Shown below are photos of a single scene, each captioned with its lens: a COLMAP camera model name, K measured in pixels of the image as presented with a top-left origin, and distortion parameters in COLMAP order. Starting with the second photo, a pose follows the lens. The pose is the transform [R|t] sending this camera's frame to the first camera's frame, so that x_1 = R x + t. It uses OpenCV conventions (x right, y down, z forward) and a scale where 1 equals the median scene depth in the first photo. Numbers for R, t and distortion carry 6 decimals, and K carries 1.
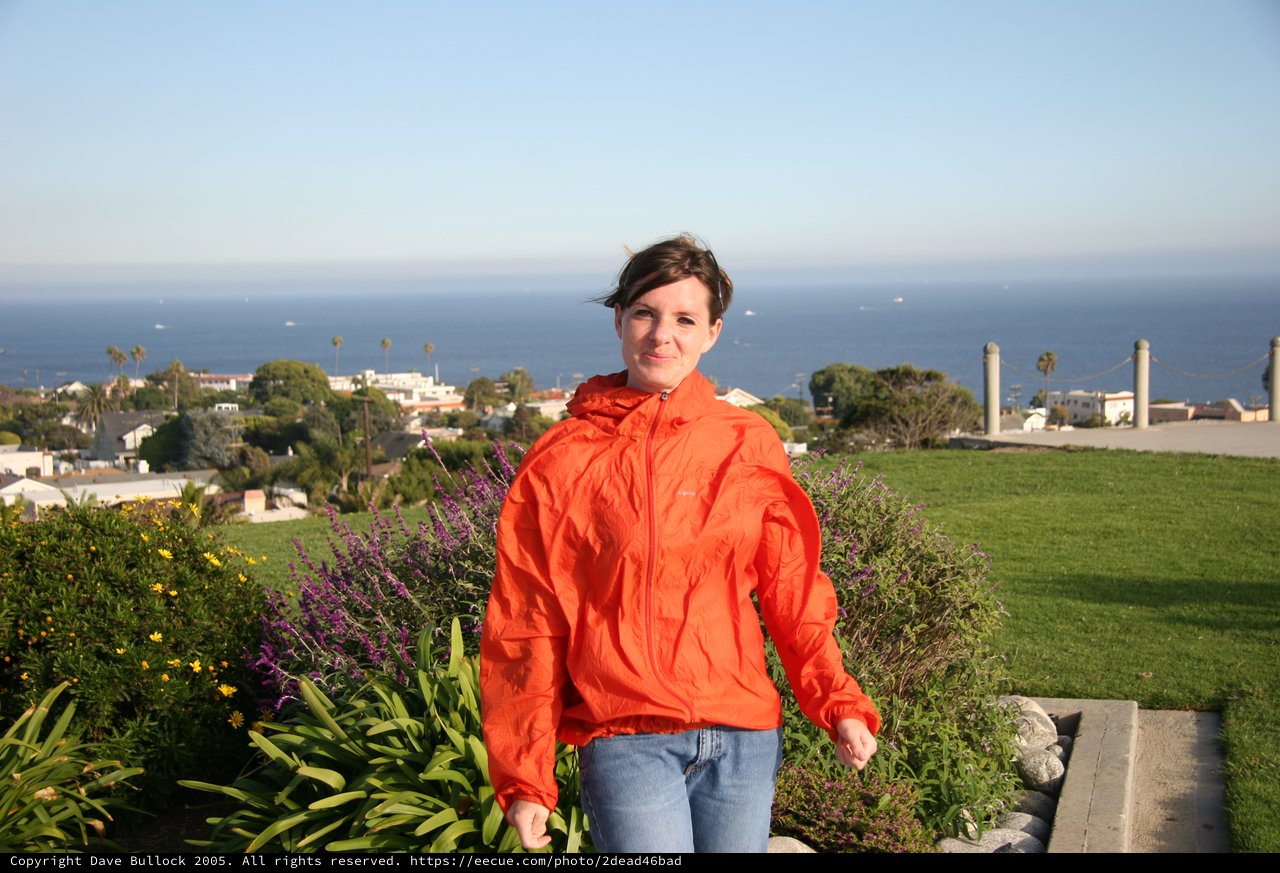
lens RADIAL K [[2035.5, 0, 607.1], [0, 2035.5, 448.9], [0, 0, 1]] dist [0.131585, 0.396581]
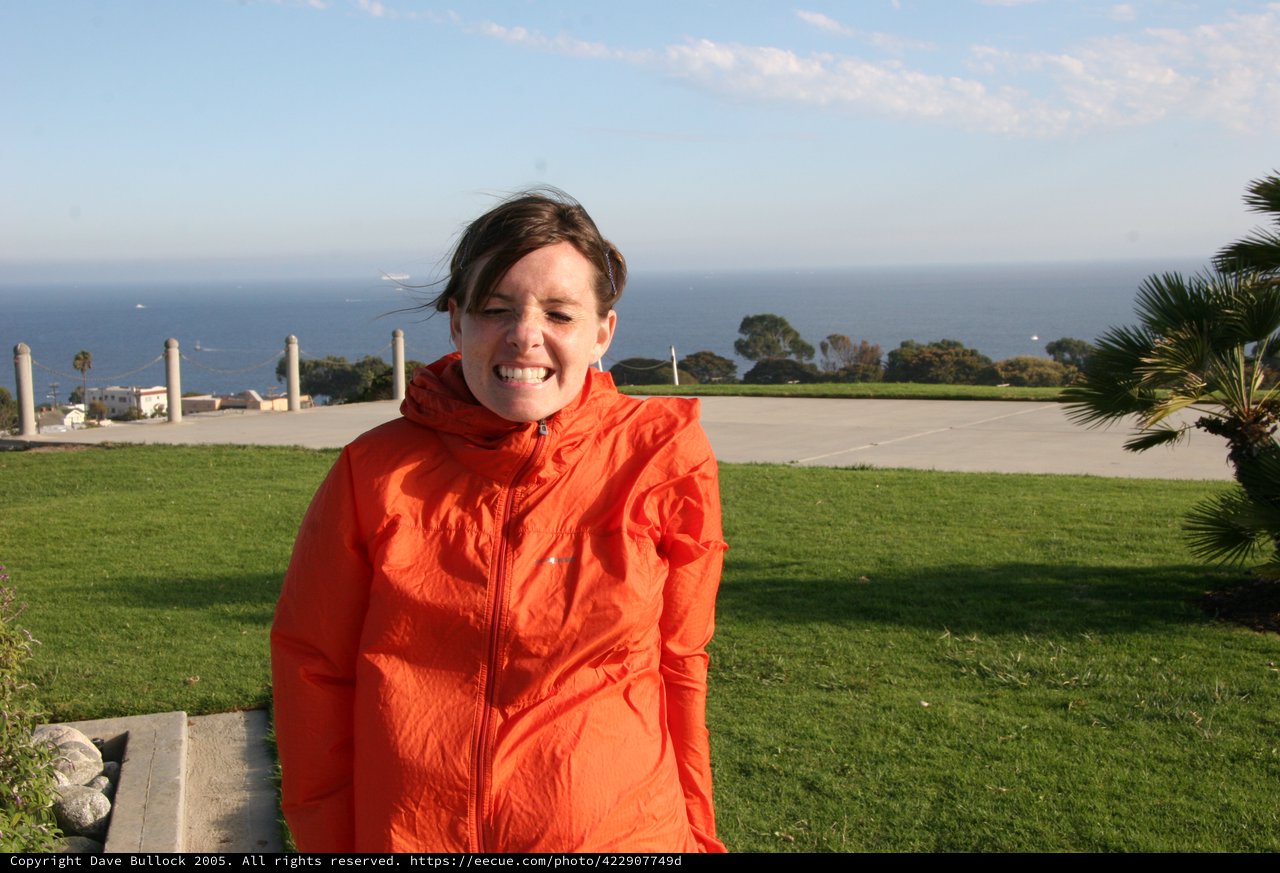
lens RADIAL K [[1711.9, 0, 632.1], [0, 1711.9, 441.4], [0, 0, 1]] dist [0.032284, 0.390901]
pose [[0.869310, -0.048682, 0.491864, 0.036915], [0.045416, 0.998795, 0.018587, -0.008003], [-0.492177, 0.006181, 0.870473, 0.149604]]
